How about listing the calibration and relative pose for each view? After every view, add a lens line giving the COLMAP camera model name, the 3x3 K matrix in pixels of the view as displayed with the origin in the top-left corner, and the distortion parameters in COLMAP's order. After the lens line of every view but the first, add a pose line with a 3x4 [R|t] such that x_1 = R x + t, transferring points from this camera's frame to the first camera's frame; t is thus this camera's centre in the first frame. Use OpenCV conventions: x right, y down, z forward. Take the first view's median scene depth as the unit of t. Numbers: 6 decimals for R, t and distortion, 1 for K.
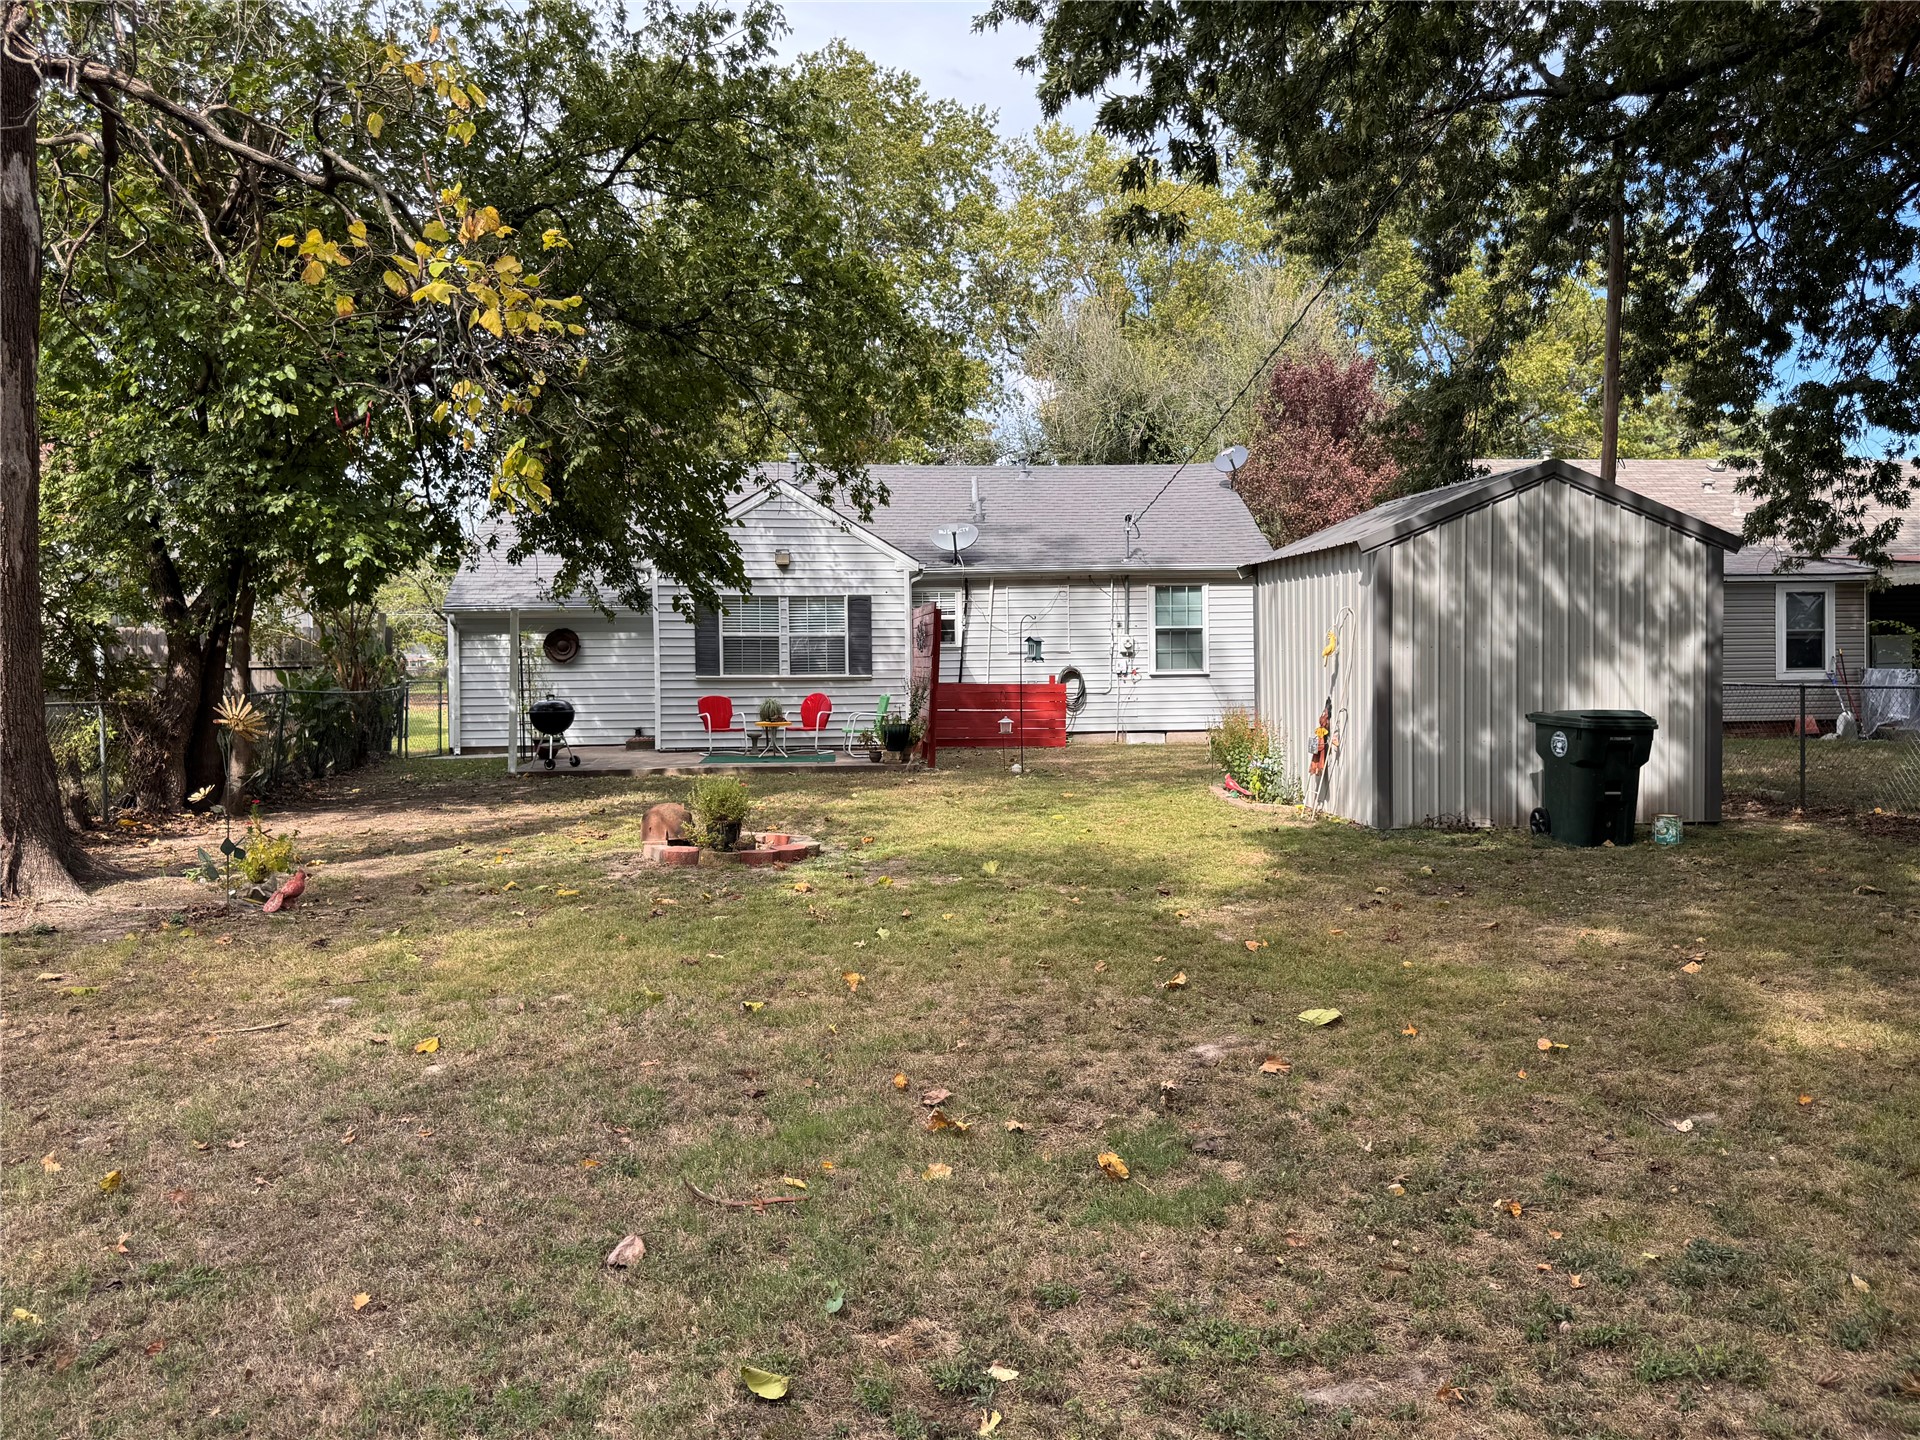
lens RADIAL K [[1440.7, 0, 967.0], [0, 1440.7, 717.1], [0, 0, 1]] dist [0.003273, -0.000474]
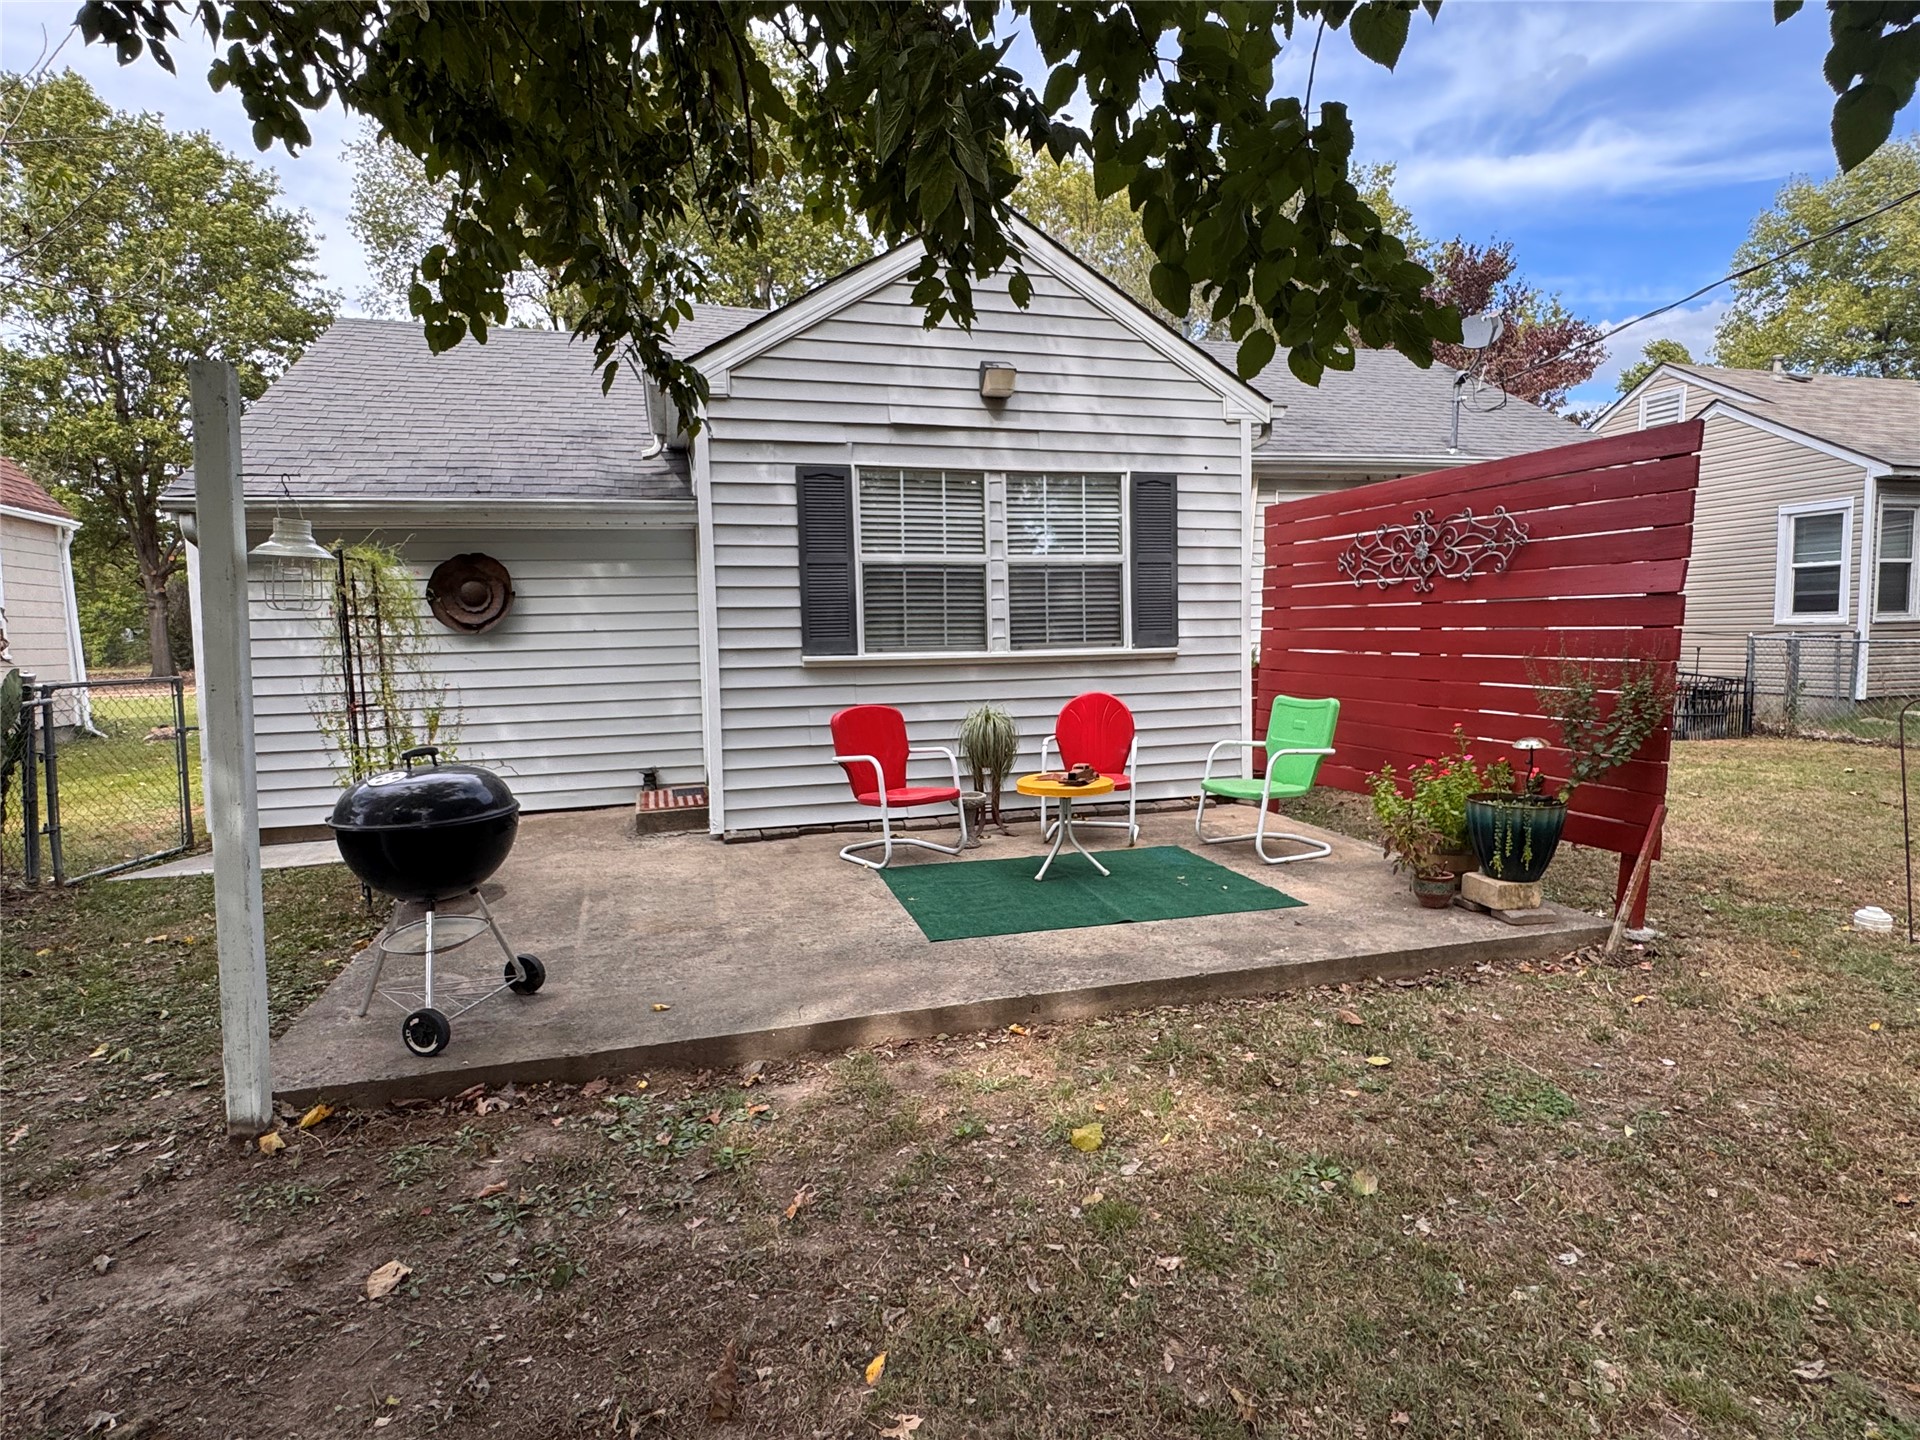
lens RADIAL K [[1012.5, 0, 949.7], [0, 1012.5, 729.0], [0, 0, 1]] dist [-0.005398, 0.000197]
pose [[0.987715, -0.029792, 0.153401, -0.186285], [0.018142, 0.996882, 0.076791, -0.028946], [-0.155210, -0.073065, 0.985176, 0.677159]]
